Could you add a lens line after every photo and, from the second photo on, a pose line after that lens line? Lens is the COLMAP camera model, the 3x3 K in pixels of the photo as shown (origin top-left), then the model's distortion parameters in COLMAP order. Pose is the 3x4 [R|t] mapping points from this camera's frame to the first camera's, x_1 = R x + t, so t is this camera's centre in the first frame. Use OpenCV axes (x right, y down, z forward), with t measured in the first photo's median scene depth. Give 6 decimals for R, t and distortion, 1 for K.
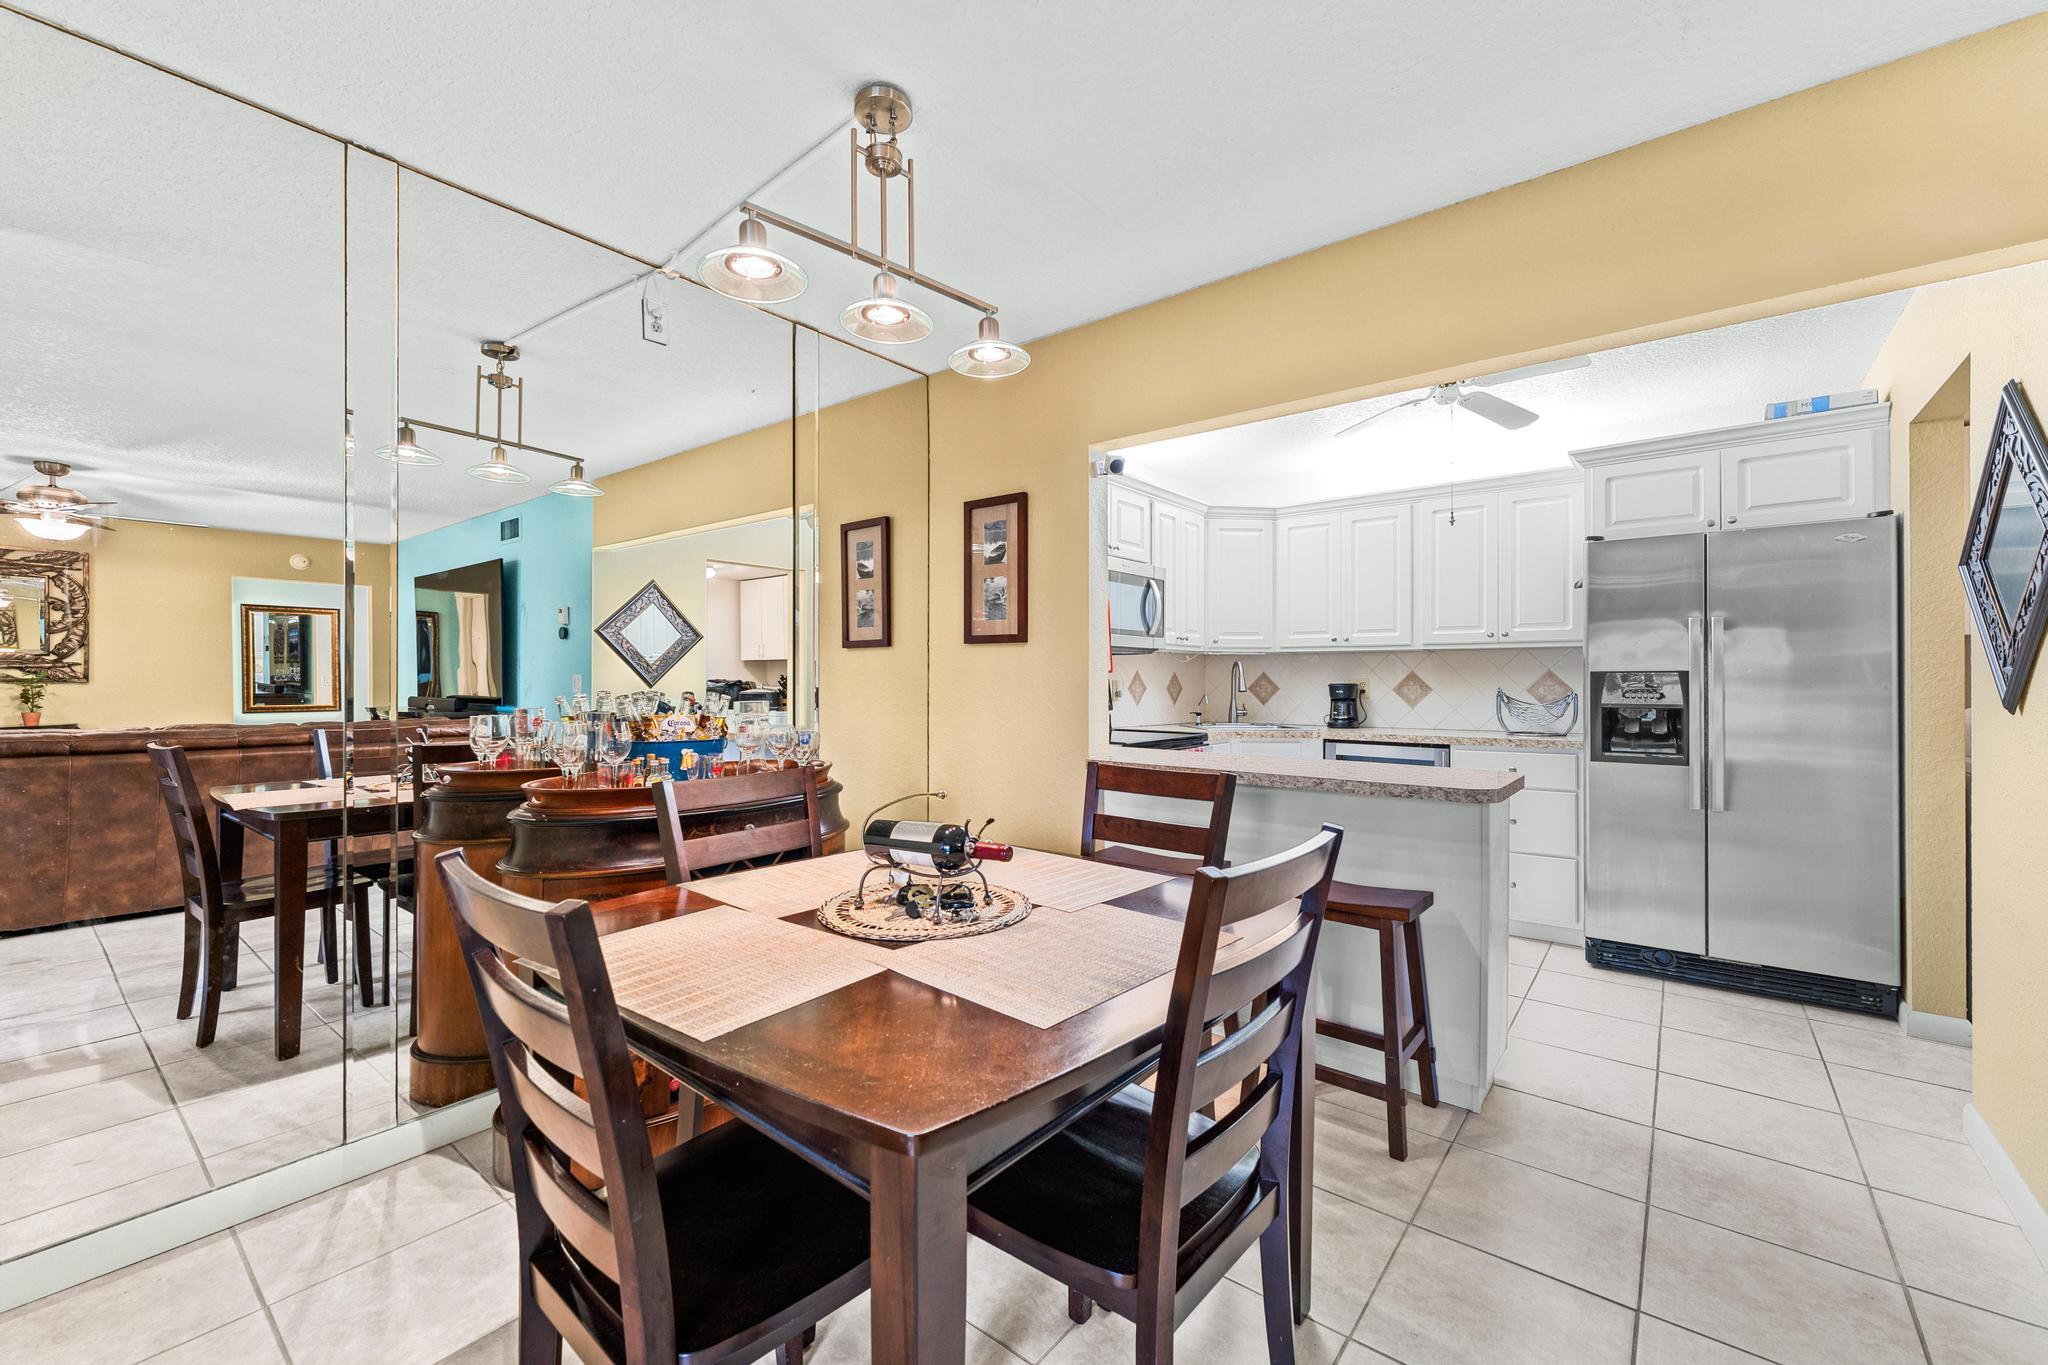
lens RADIAL K [[825.2, 0, 1033.1], [0, 825.2, 677.5], [0, 0, 1]] dist [0.000006, -0.000005]
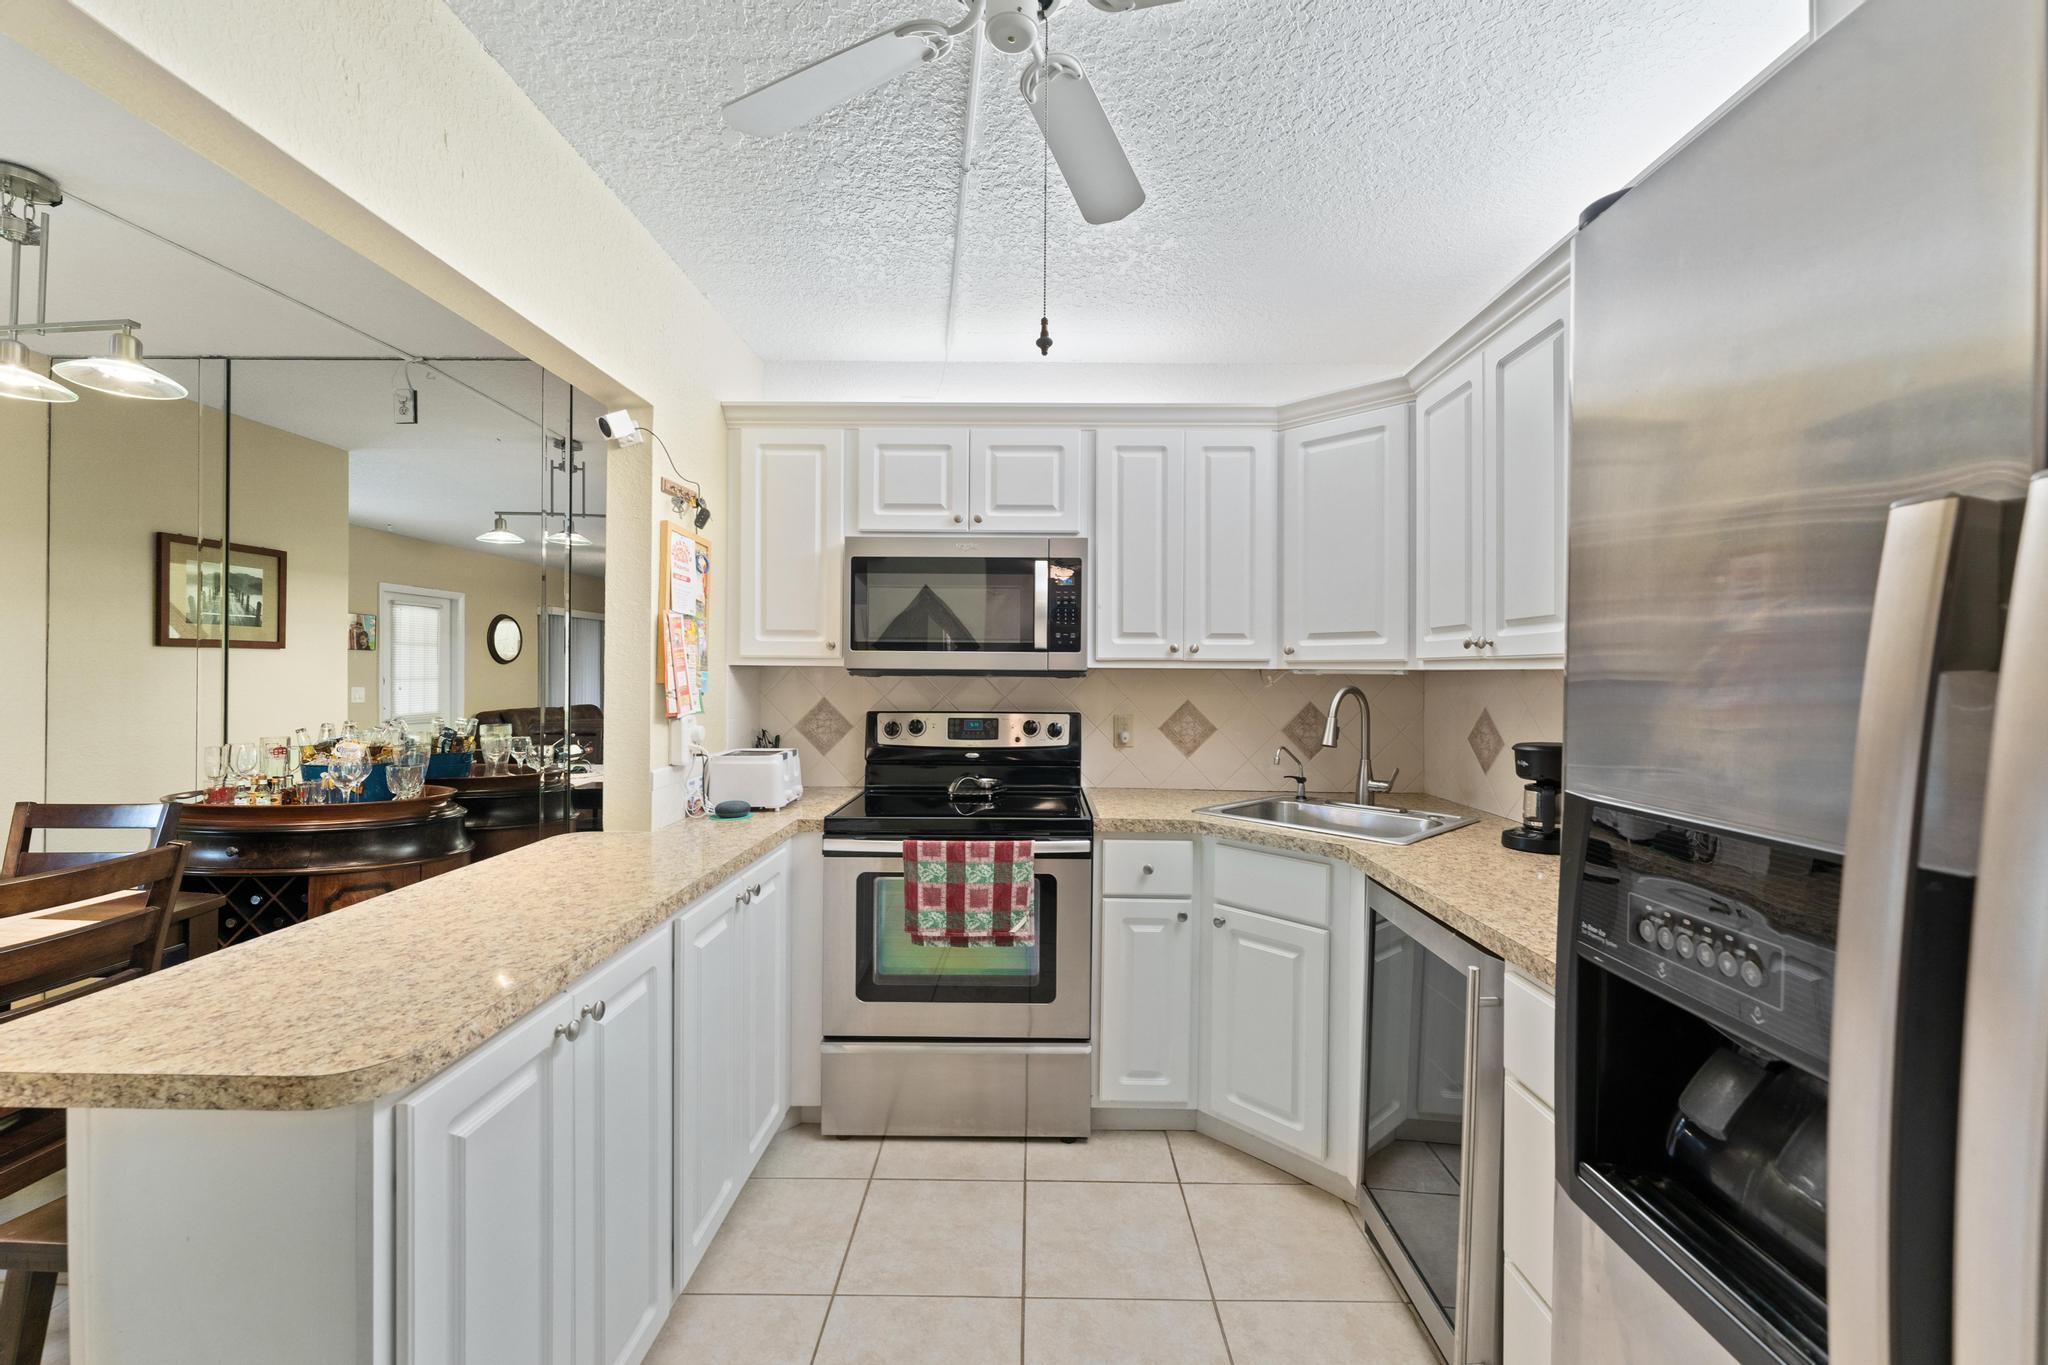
lens RADIAL K [[823.1, 0, 1030.8], [0, 823.1, 670.0], [0, 0, 1]] dist [0.000092, -0.000500]
pose [[0.616658, -0.001007, -0.787230, 0.788971], [-0.003504, 0.999986, -0.004023, -0.041041], [0.787223, 0.005240, 0.616646, 0.762339]]
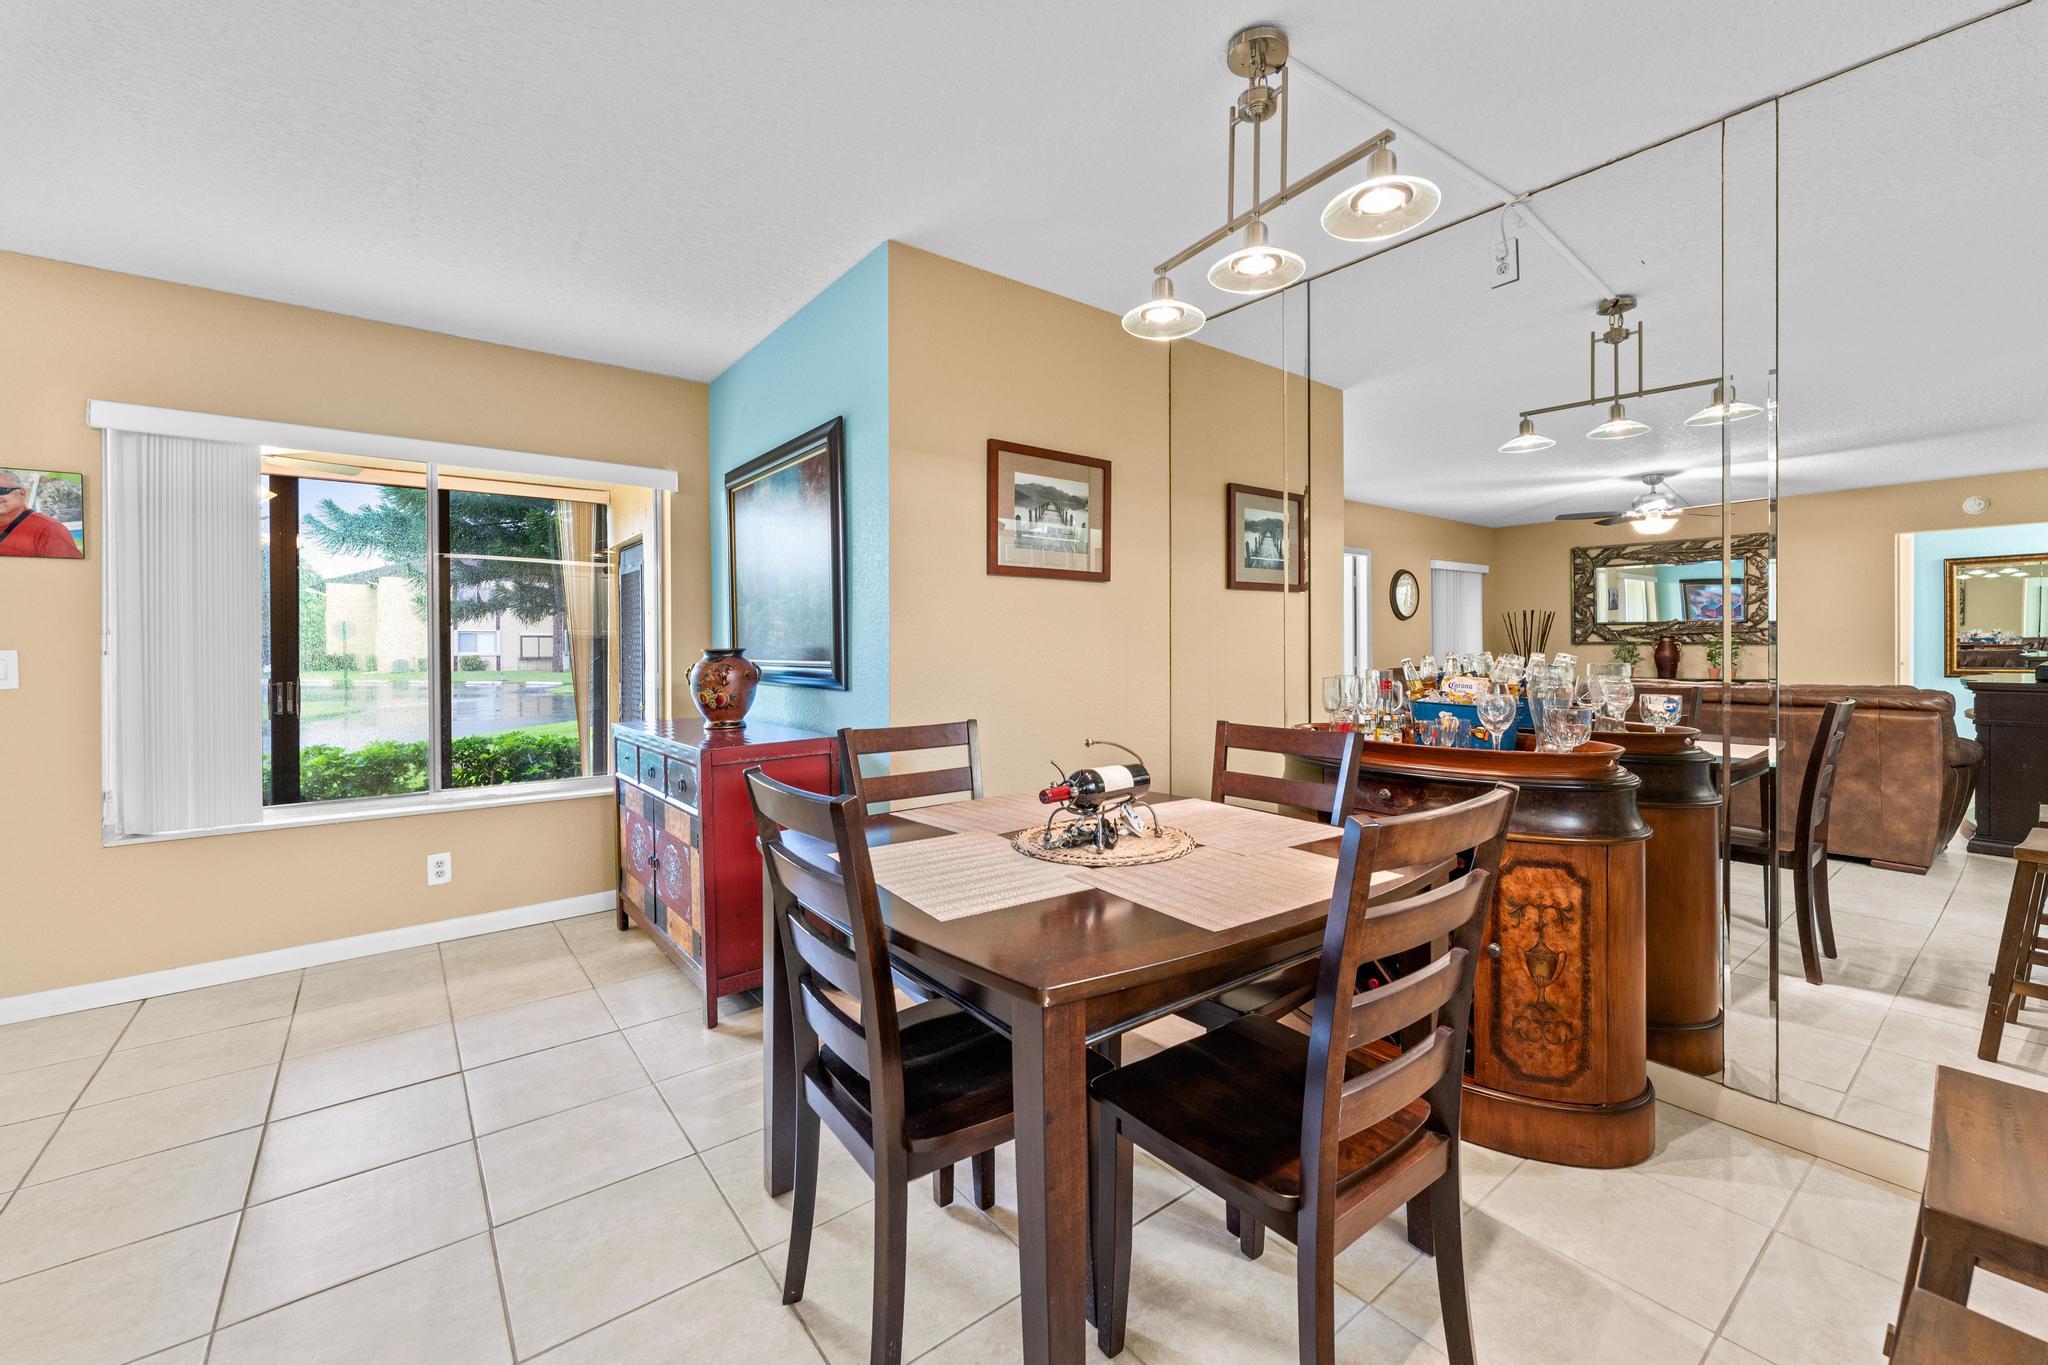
lens RADIAL K [[831.5, 0, 1031.0], [0, 831.5, 647.7], [0, 0, 1]] dist [-0.000603, -0.000074]
pose [[-0.227957, 0.003273, -0.973666, 0.460506], [0.006050, 0.999980, 0.001945, 0.003917], [0.973652, -0.005448, -0.227972, 0.533616]]
